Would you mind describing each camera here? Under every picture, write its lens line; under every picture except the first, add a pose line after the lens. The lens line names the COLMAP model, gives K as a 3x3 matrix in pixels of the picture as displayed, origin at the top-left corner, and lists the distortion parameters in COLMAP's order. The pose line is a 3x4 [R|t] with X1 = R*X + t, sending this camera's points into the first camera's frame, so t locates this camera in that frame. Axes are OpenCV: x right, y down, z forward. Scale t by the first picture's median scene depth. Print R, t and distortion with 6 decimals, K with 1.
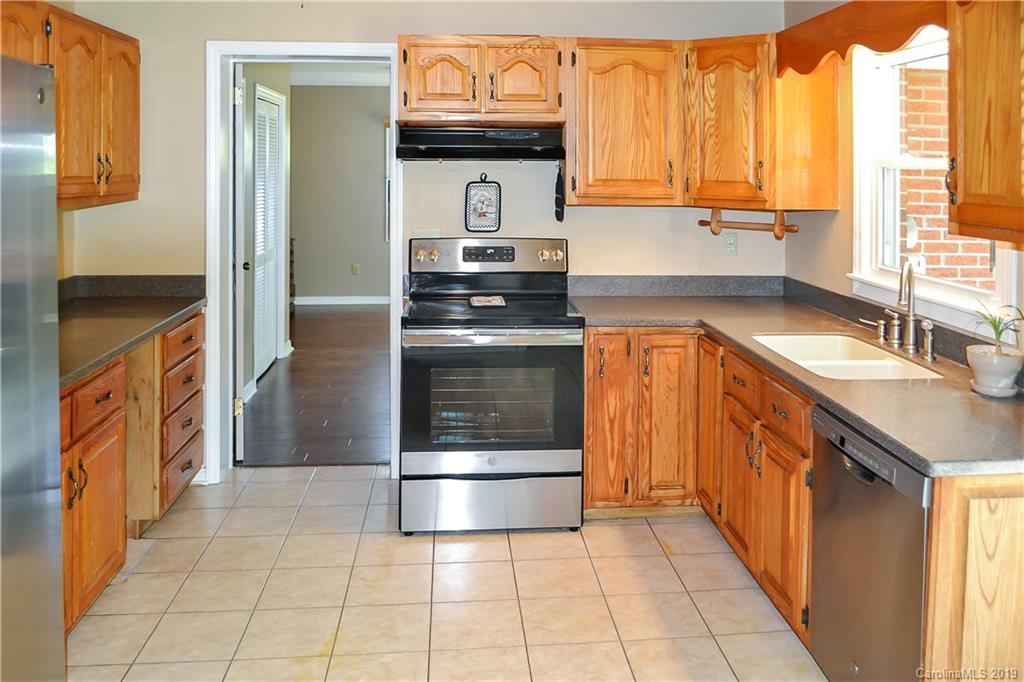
lens RADIAL K [[883.5, 0, 515.3], [0, 883.5, 274.0], [0, 0, 1]] dist [-0.008120, -0.005988]
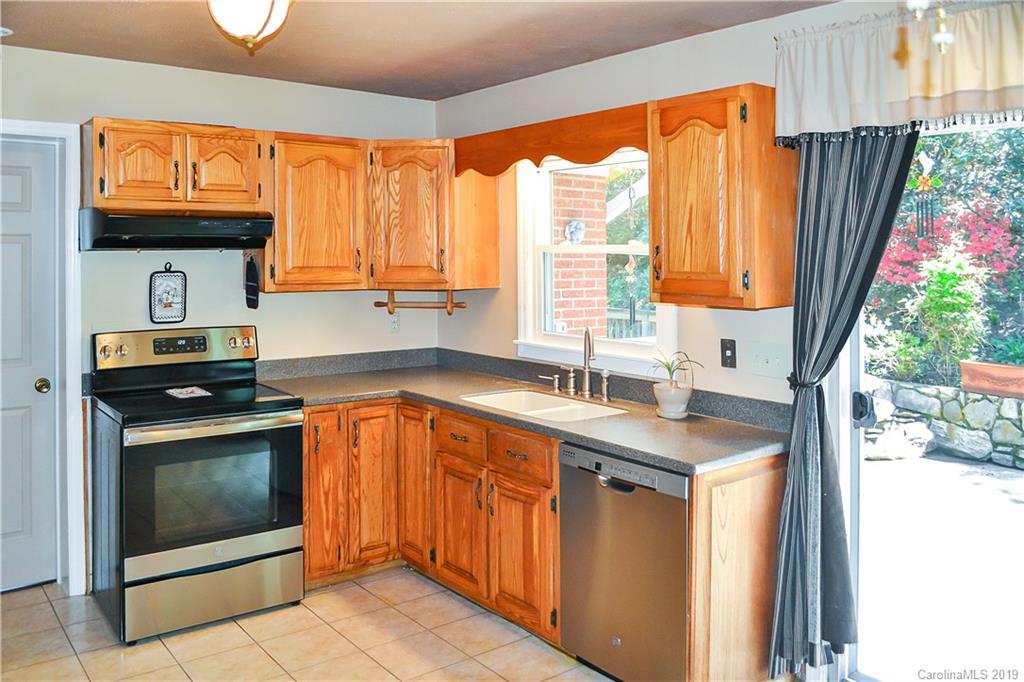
lens RADIAL K [[870.4, 0, 512.0], [0, 870.4, 341.0], [0, 0, 1]] dist [-0.003892, 0.001851]
pose [[0.846087, -0.064634, 0.529111, -0.249475], [0.073664, 0.997275, 0.004029, -0.004366], [-0.527930, 0.035568, 0.848543, -0.011539]]
